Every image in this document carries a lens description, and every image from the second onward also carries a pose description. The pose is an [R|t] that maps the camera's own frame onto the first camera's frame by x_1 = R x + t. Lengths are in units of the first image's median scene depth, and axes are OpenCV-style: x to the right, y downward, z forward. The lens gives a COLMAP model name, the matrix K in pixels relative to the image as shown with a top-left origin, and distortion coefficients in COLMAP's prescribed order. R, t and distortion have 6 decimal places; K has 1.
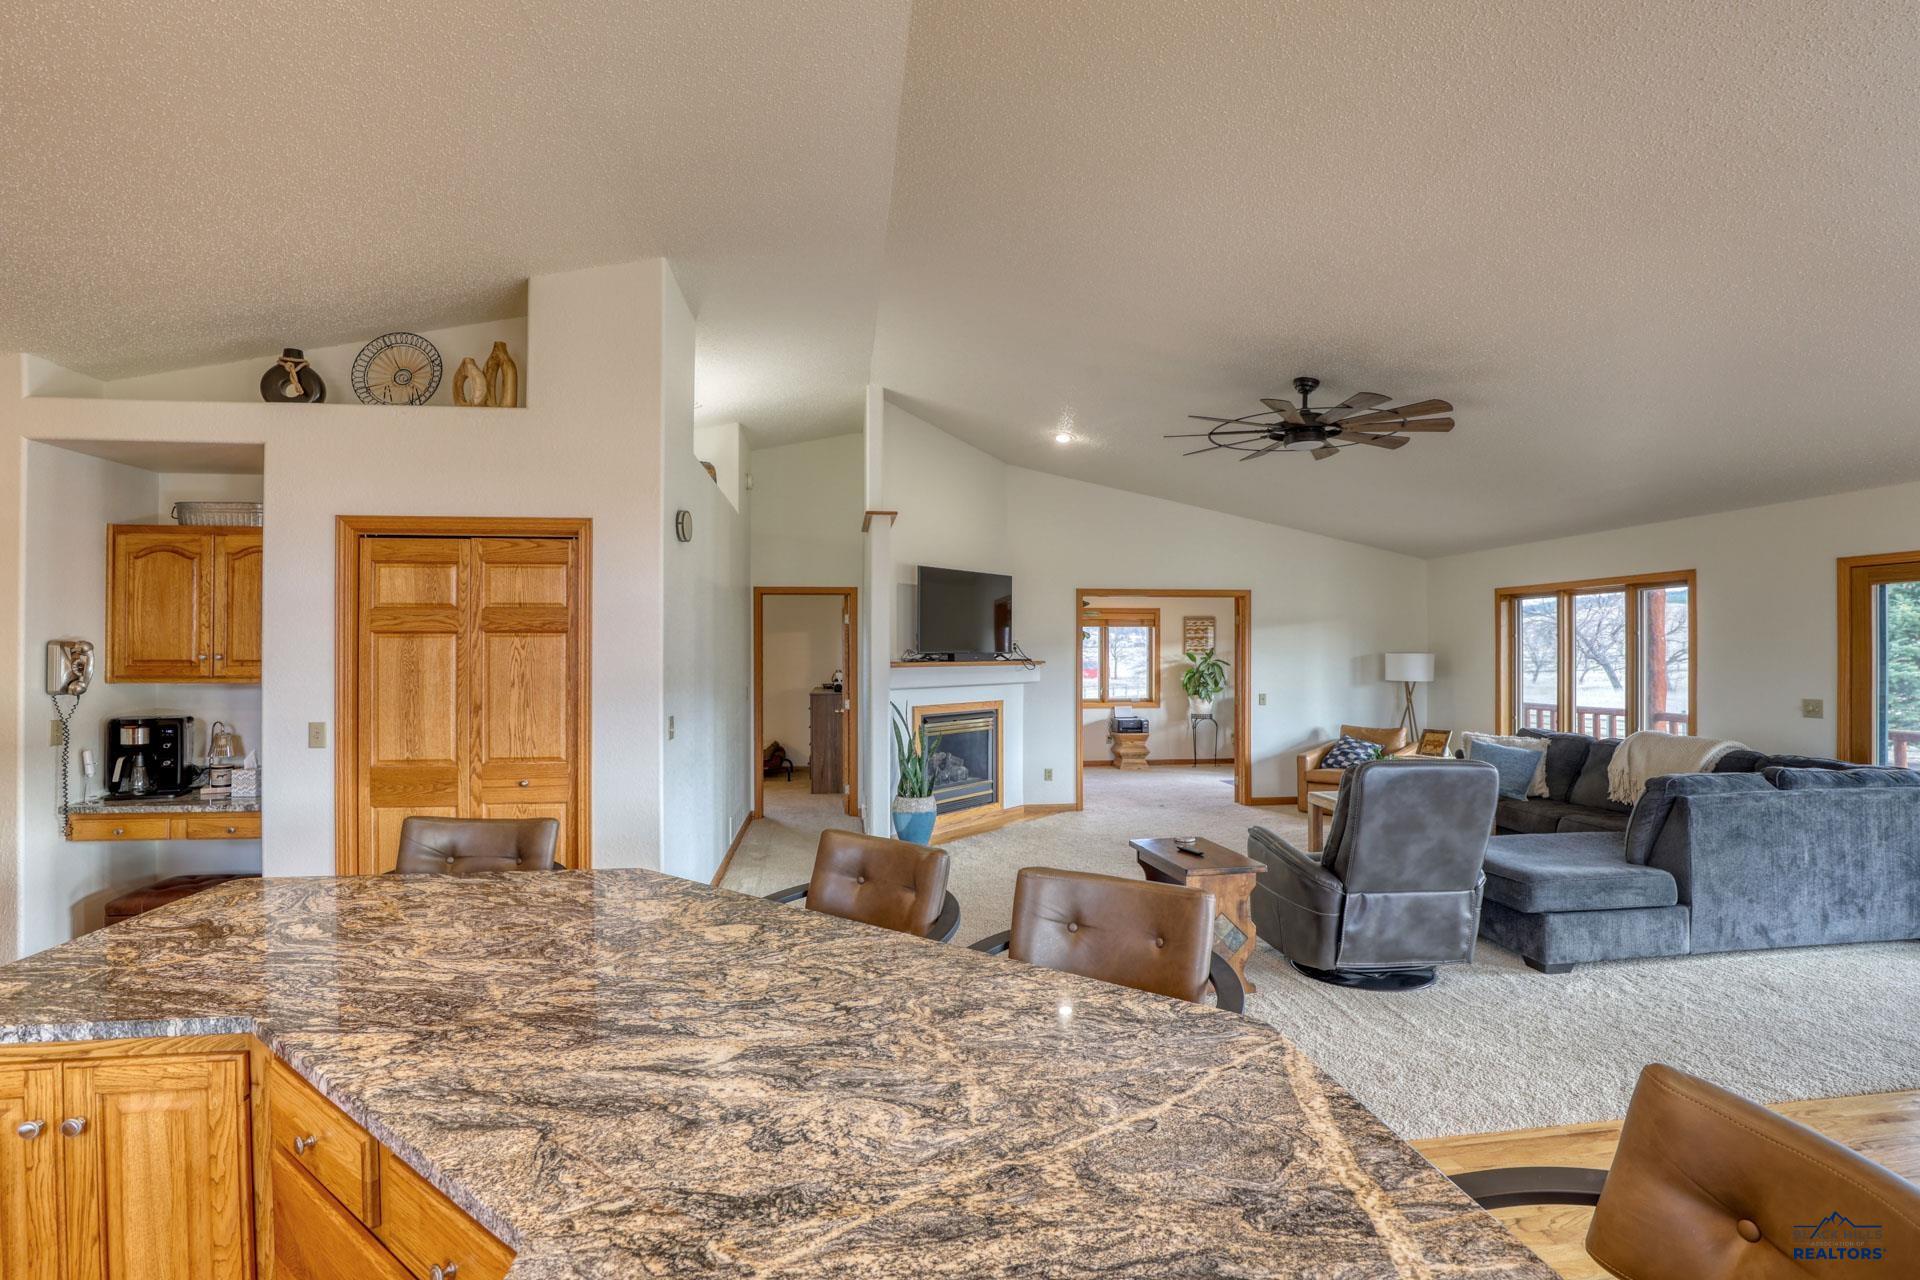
lens RADIAL K [[896.9, 0, 969.4], [0, 896.9, 642.5], [0, 0, 1]] dist [-0.026248, 0.001538]
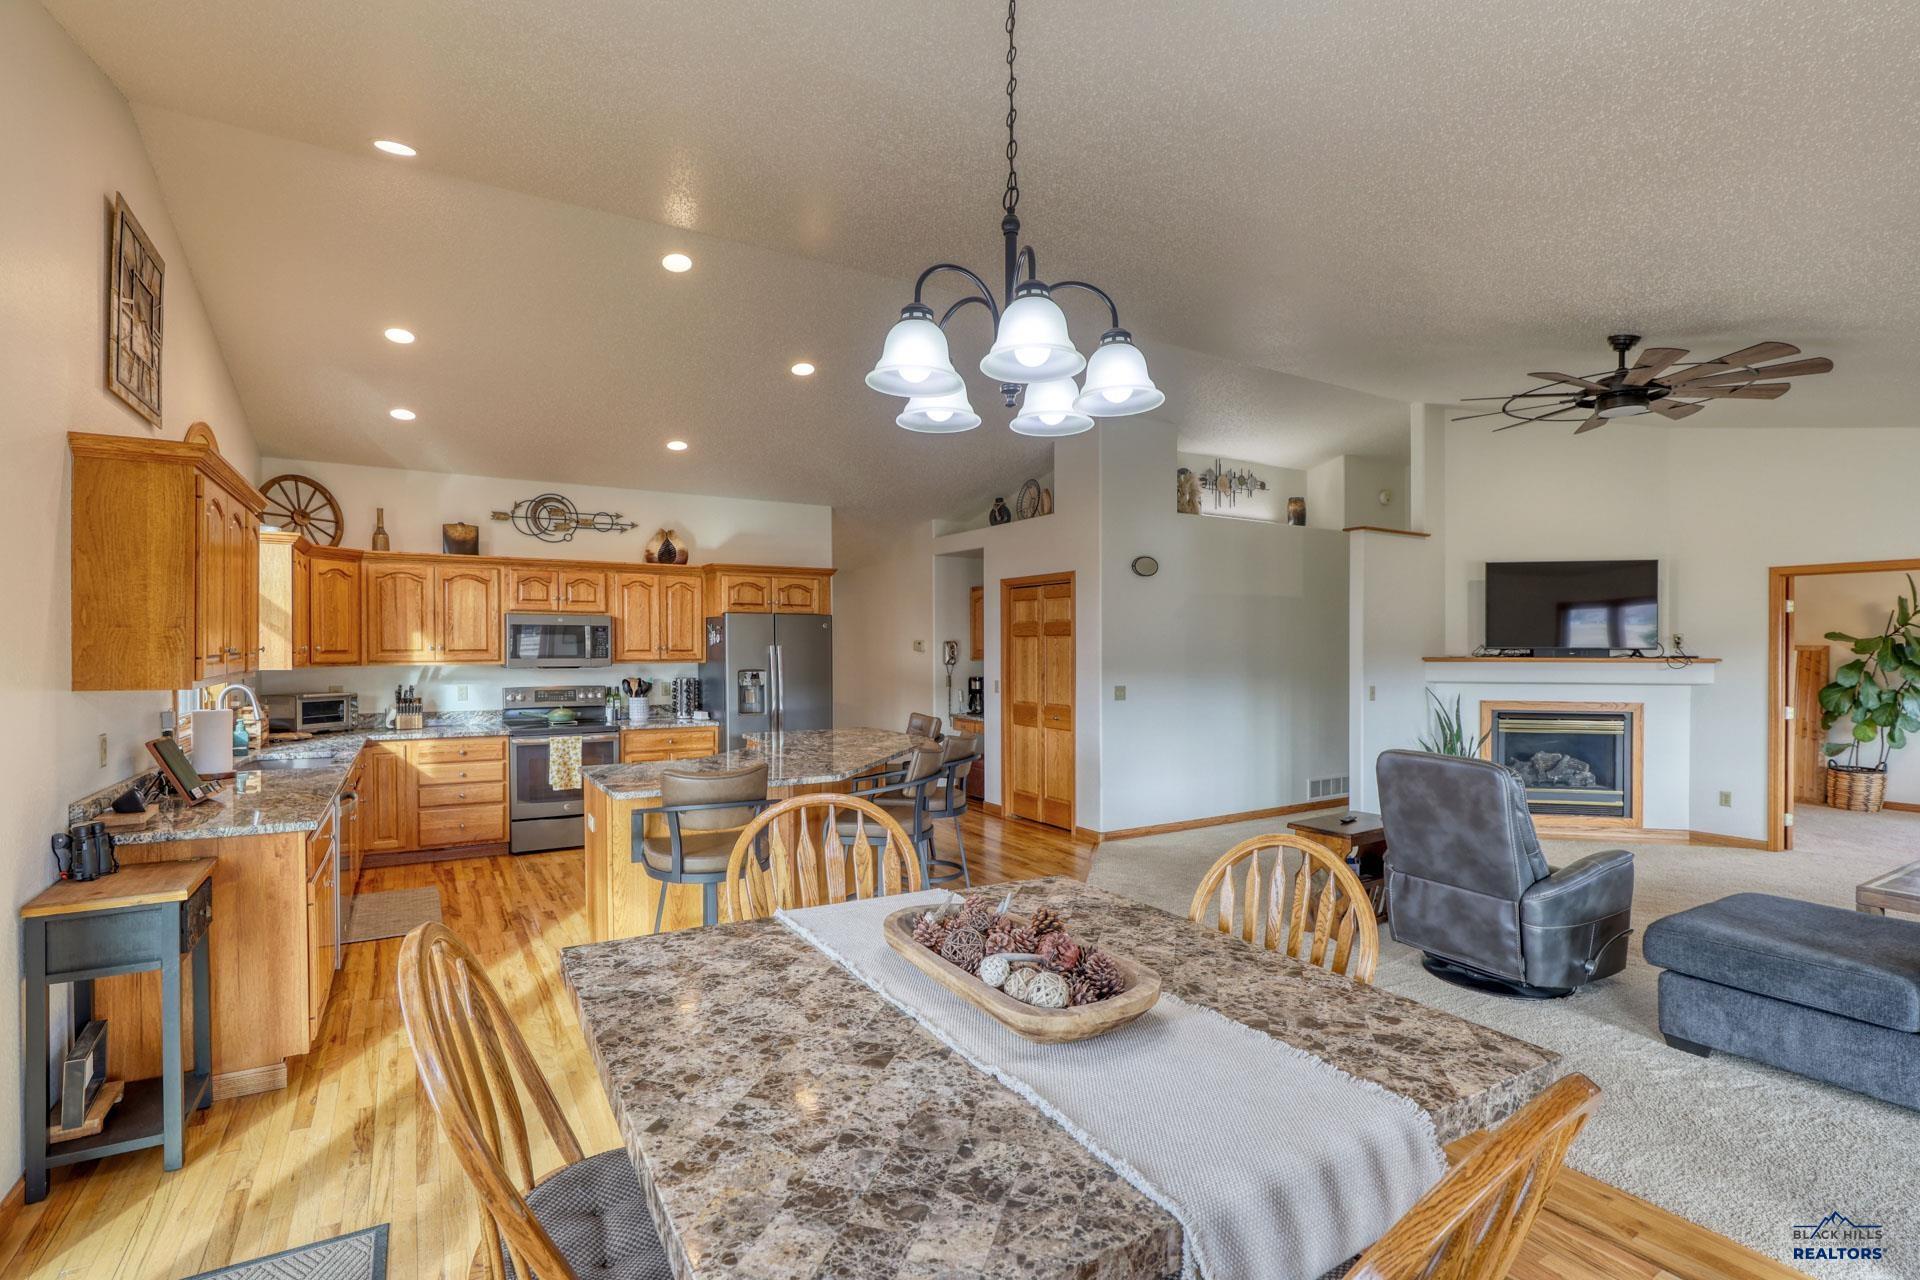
lens RADIAL K [[907.4, 0, 939.9], [0, 907.4, 639.3], [0, 0, 1]] dist [-0.021765, 0.002734]
pose [[0.386960, -0.004326, -0.922086, 1.159211], [0.009159, 0.999958, -0.000848, -0.006235], [0.922051, -0.008118, 0.386983, 0.058935]]
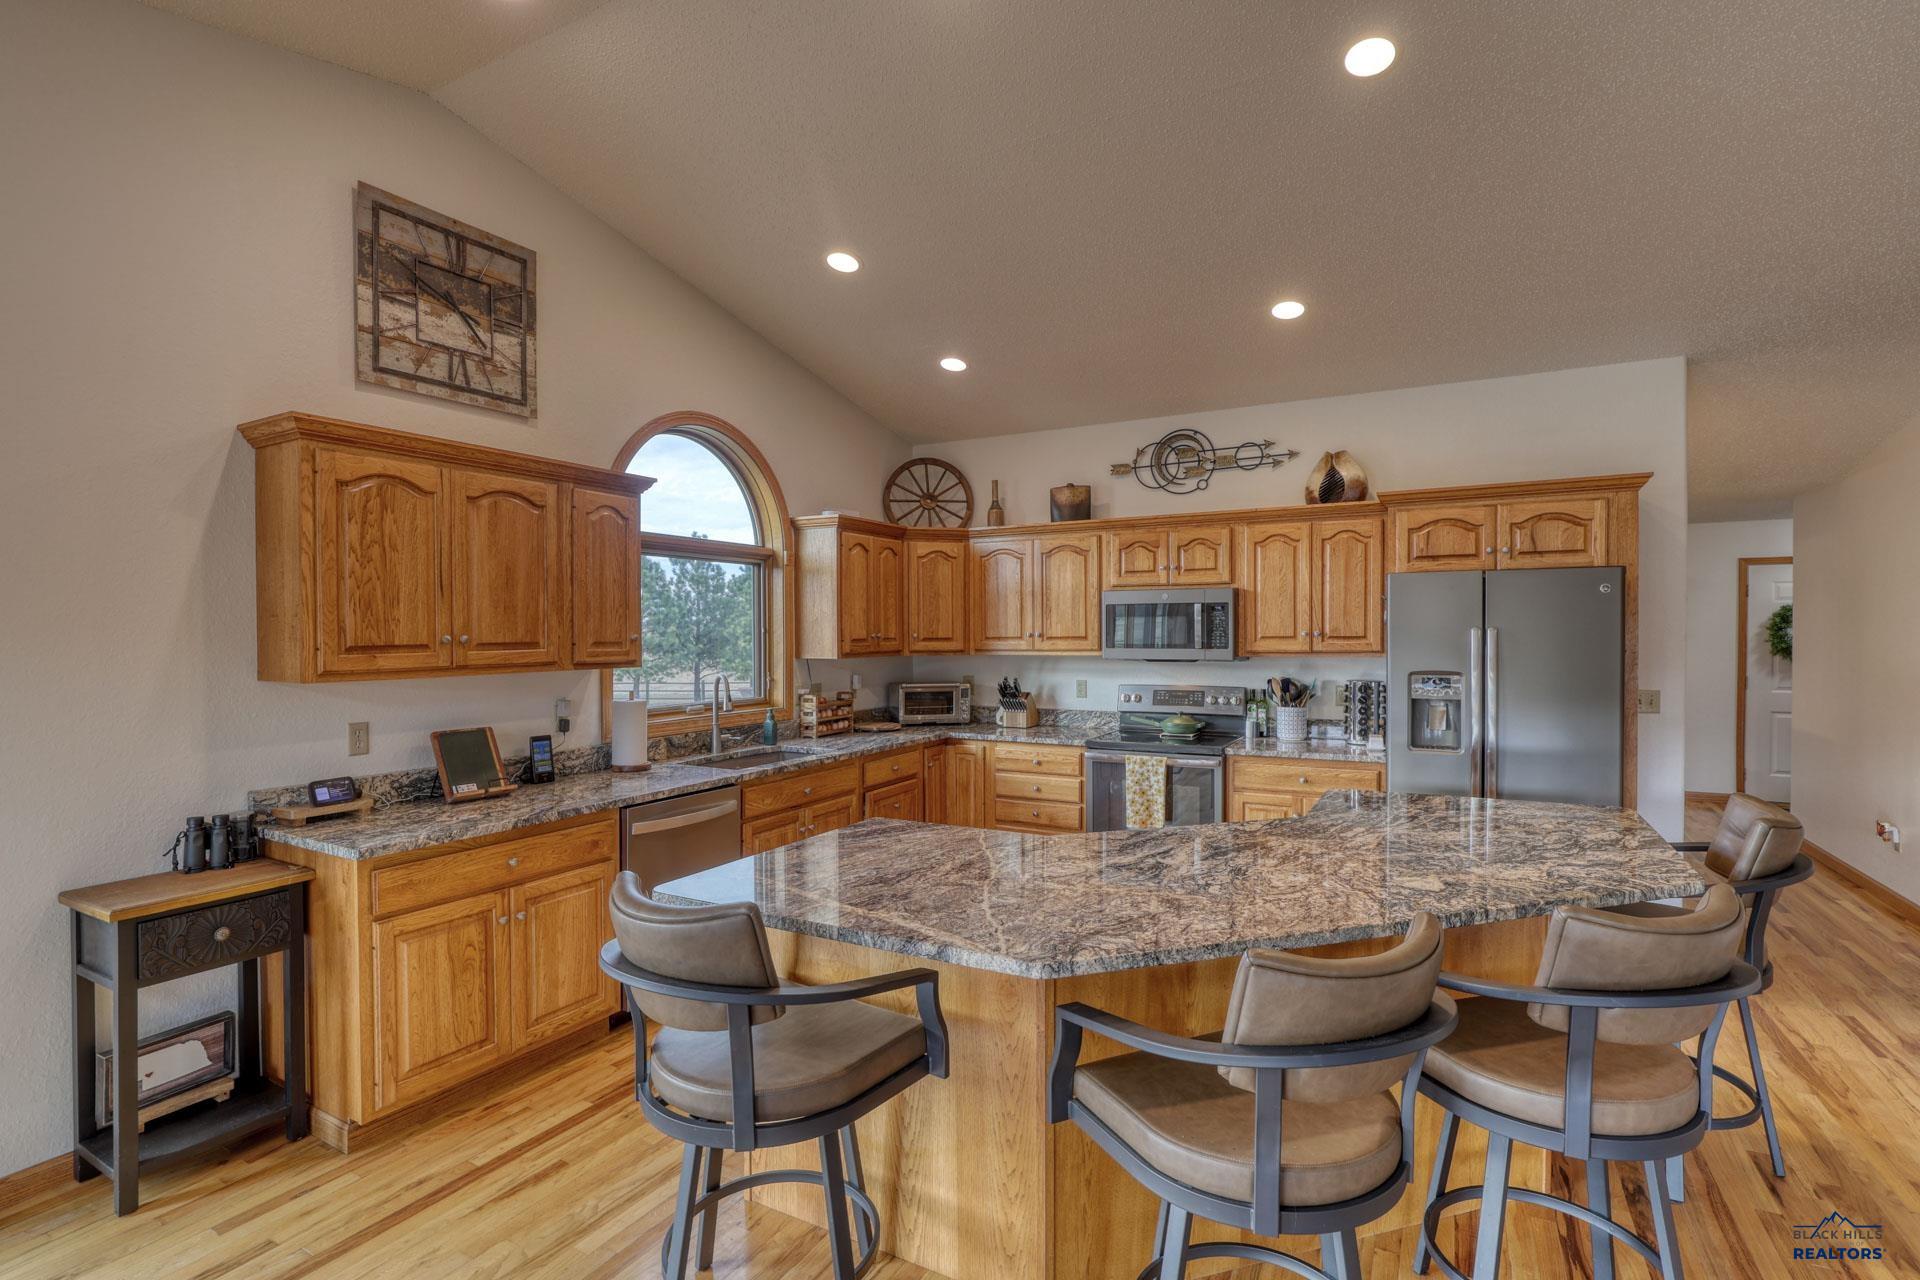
lens RADIAL K [[907.4, 0, 959.1], [0, 907.4, 639.7], [0, 0, 1]] dist [-0.021765, 0.002734]
pose [[-0.589685, 0.011494, -0.807552, 0.483037], [0.016164, 0.999866, 0.002428, 0.002249], [0.807472, -0.011622, -0.589792, 0.586273]]
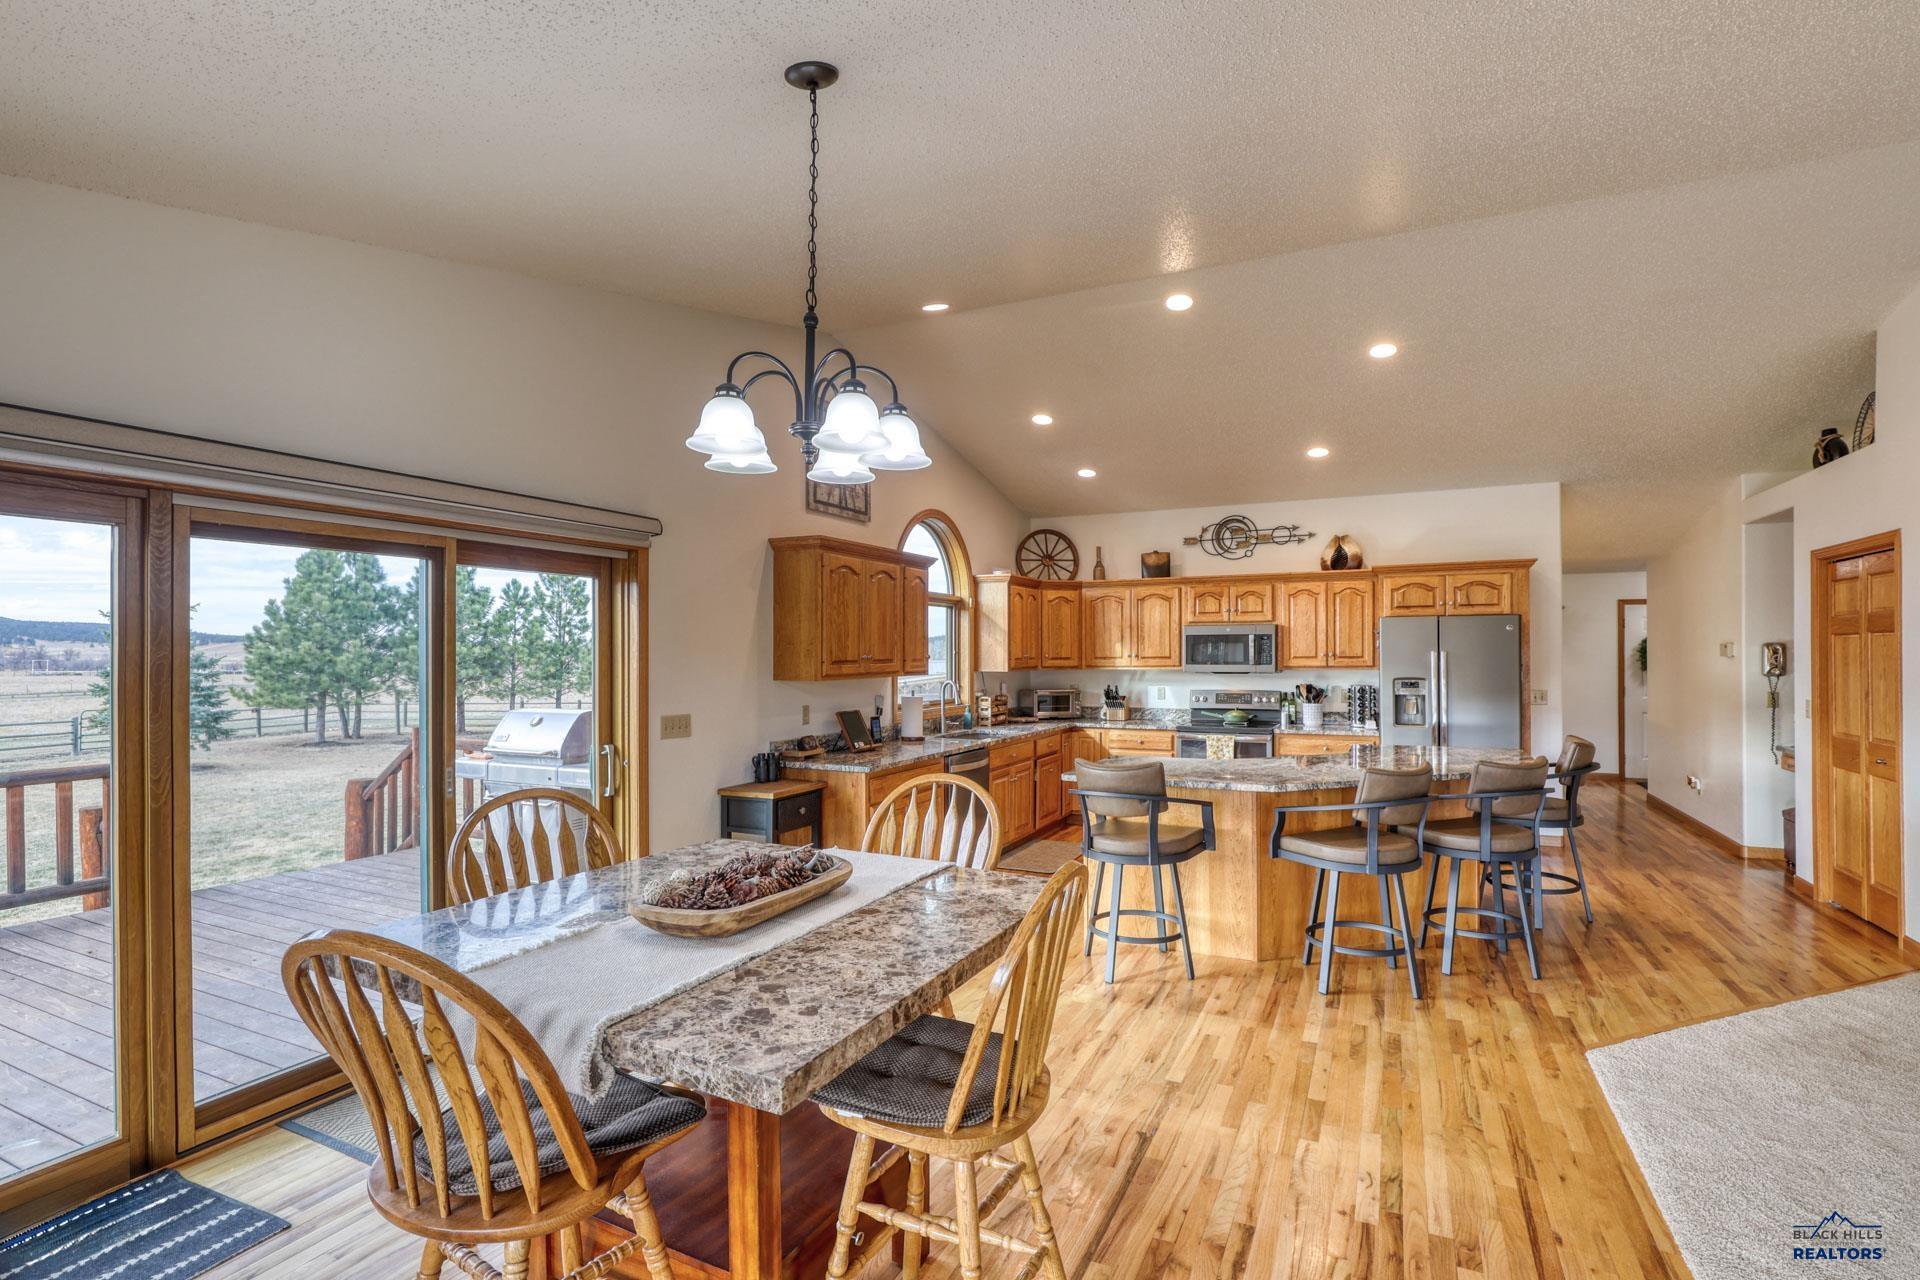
lens RADIAL K [[896.9, 0, 951.4], [0, 896.9, 641.5], [0, 0, 1]] dist [-0.026248, 0.001538]
pose [[-0.559880, -0.008360, -0.828532, 1.170417], [0.015660, 0.999664, -0.020669, 0.003446], [0.828426, -0.024547, -0.559561, 0.638397]]
